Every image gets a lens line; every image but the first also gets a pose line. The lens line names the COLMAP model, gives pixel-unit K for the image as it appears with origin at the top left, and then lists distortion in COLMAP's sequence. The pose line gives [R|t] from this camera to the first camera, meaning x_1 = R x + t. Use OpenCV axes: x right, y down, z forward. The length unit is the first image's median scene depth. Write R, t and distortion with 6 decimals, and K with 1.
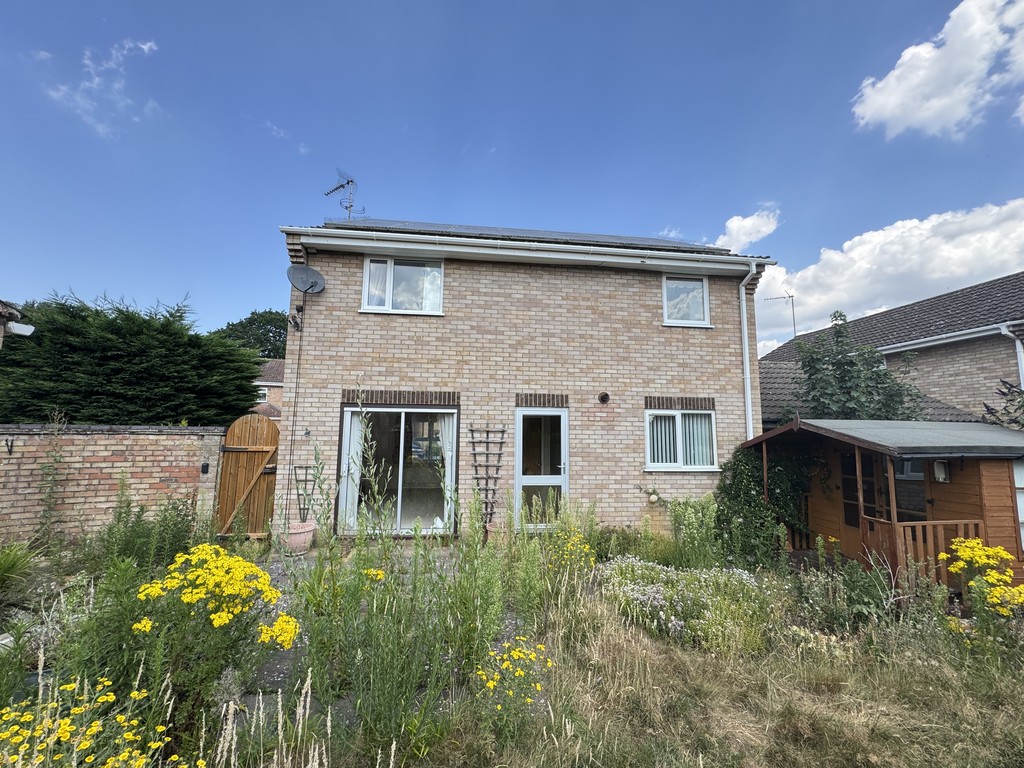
lens RADIAL K [[407.7, 0, 511.4], [0, 407.7, 383.7], [0, 0, 1]] dist [-0.006857, 0.000466]
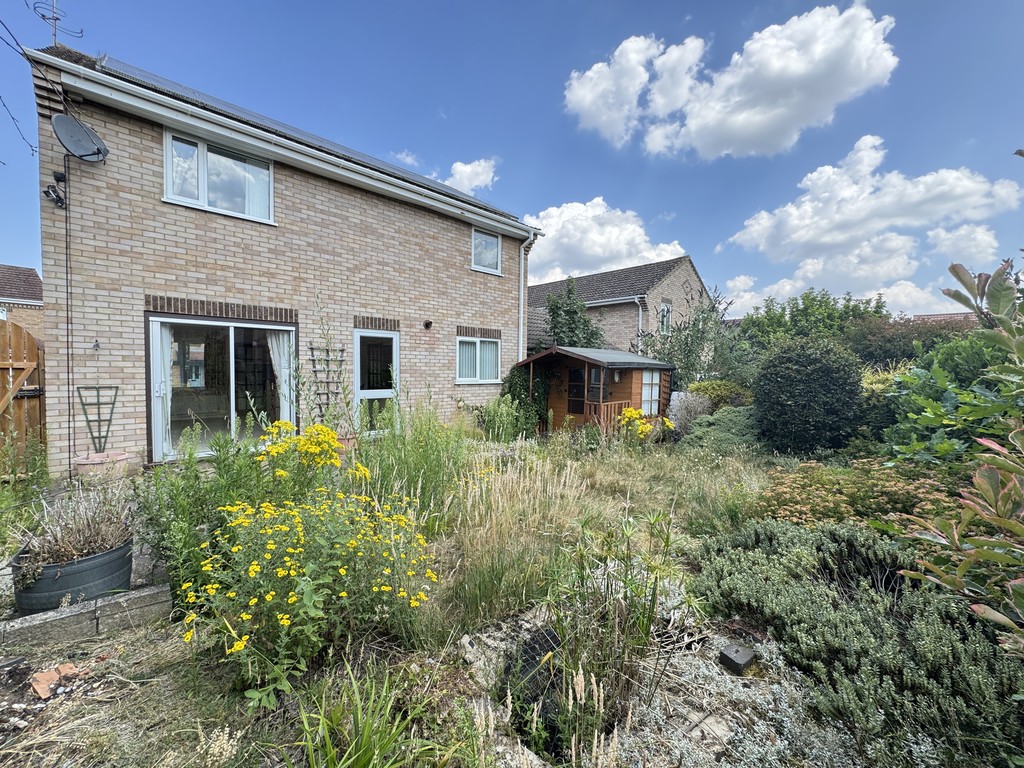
lens RADIAL K [[407.7, 0, 516.1], [0, 407.7, 386.6], [0, 0, 1]] dist [-0.006857, 0.000466]
pose [[0.795741, -0.028844, 0.604950, -0.304386], [-0.074887, 0.986514, 0.145542, 0.021204], [-0.600989, -0.161117, 0.782850, -0.126932]]
